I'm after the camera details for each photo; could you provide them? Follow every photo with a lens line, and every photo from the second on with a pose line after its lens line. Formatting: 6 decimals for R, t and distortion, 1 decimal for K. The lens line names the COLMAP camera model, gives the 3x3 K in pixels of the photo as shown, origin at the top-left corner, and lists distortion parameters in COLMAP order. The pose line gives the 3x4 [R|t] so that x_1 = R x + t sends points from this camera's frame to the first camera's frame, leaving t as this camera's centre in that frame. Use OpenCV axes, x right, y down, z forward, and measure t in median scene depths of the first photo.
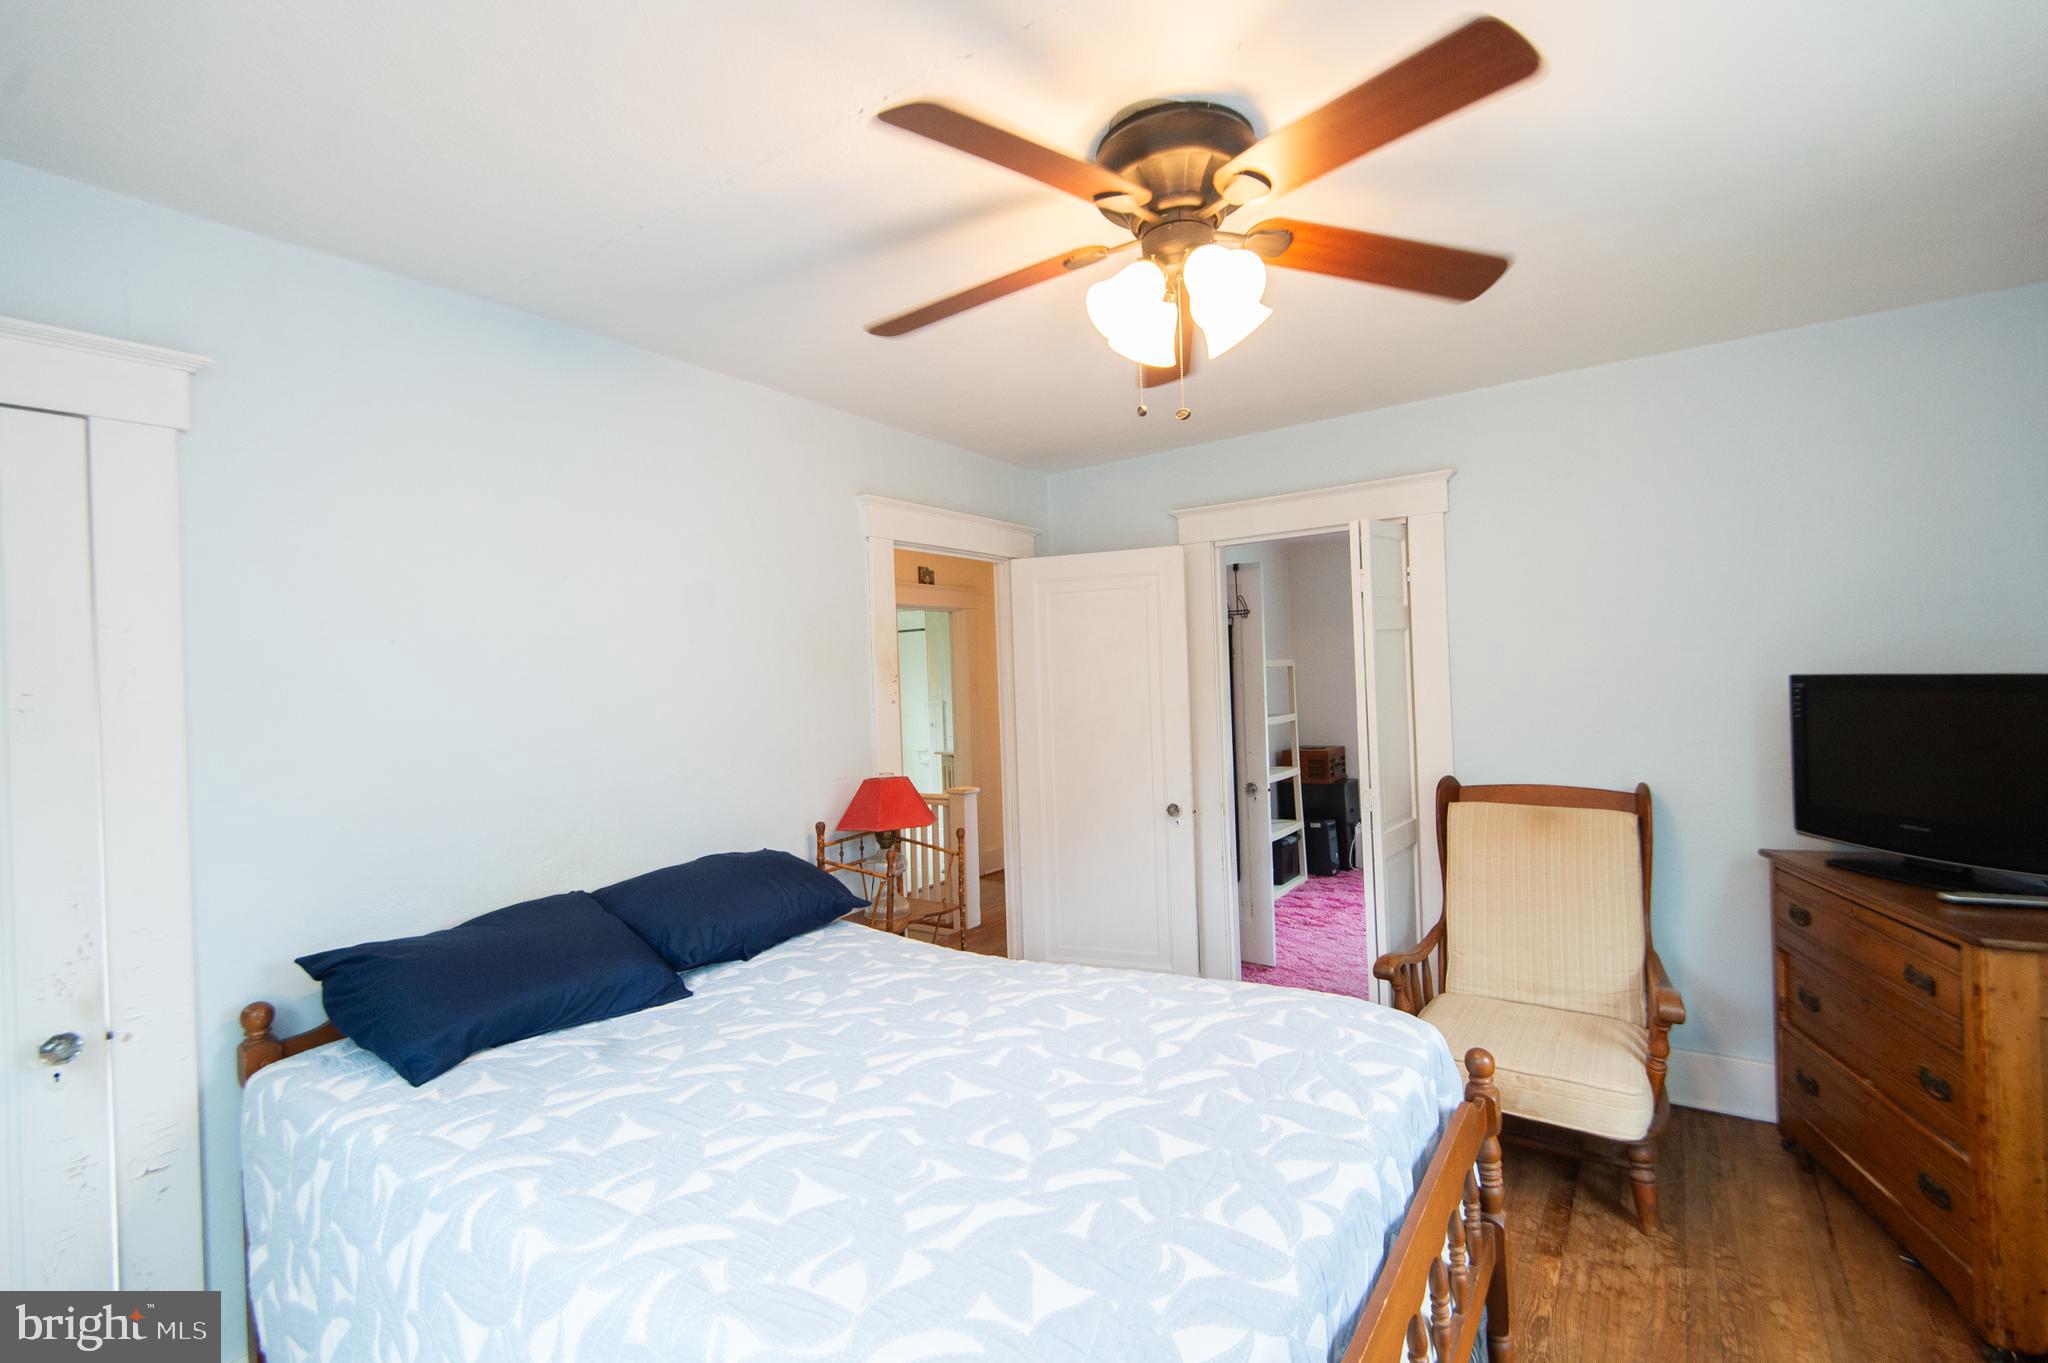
lens RADIAL K [[912.2, 0, 1042.0], [0, 912.2, 679.5], [0, 0, 1]] dist [0.038955, -0.021139]
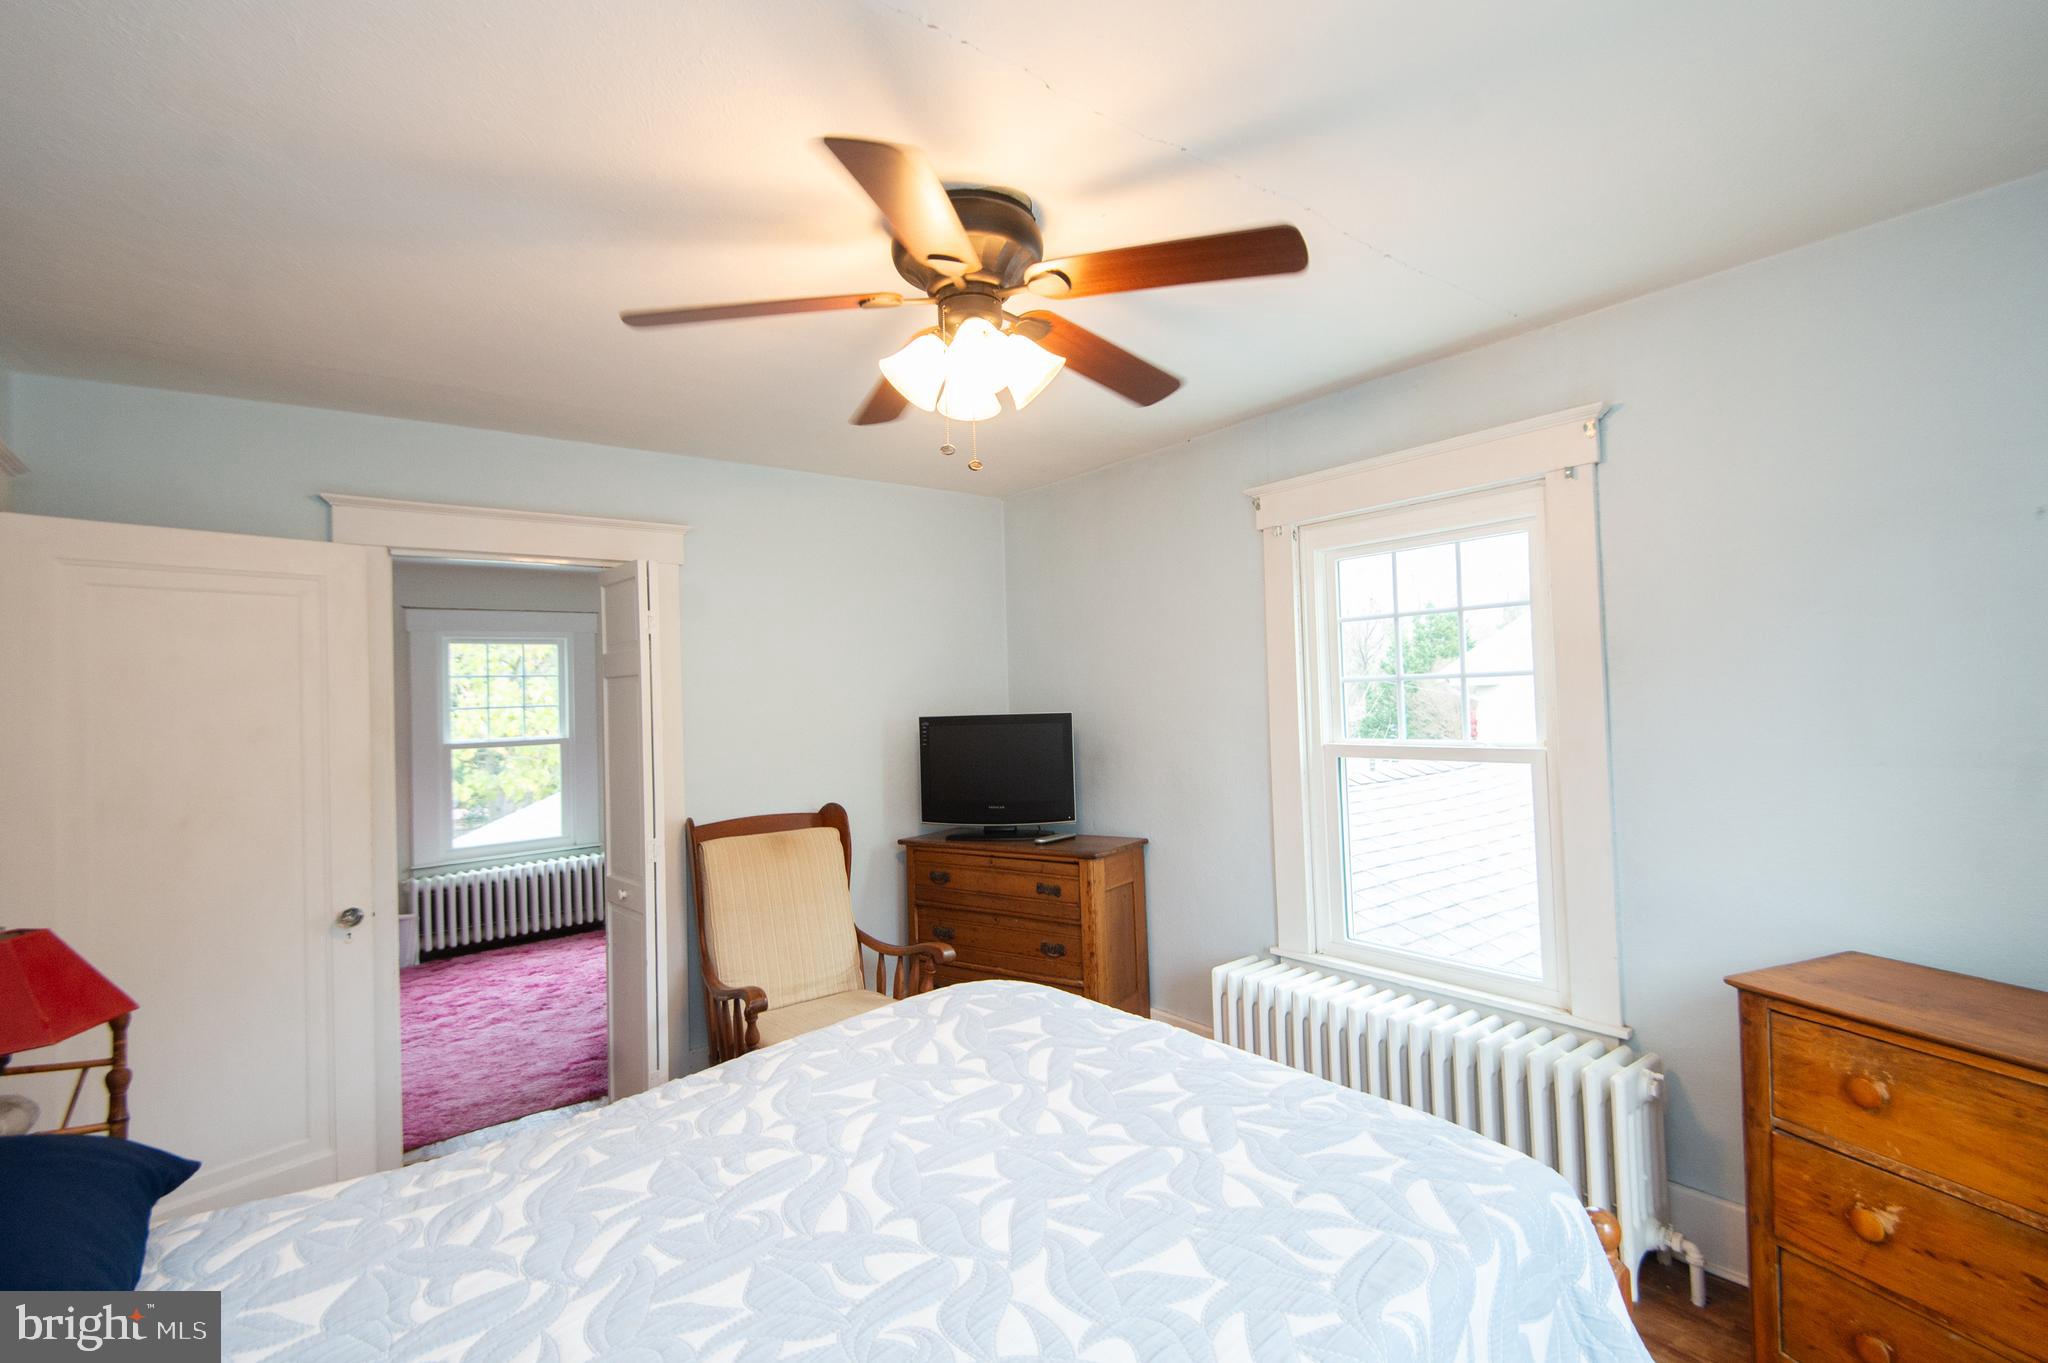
lens RADIAL K [[912.2, 0, 1042.0], [0, 912.2, 679.5], [0, 0, 1]] dist [0.038955, -0.021139]
pose [[0.298778, 0.040429, 0.953466, -0.699990], [0.027140, 0.998338, -0.050836, 0.020001], [-0.953937, 0.041065, 0.297184, 0.497589]]
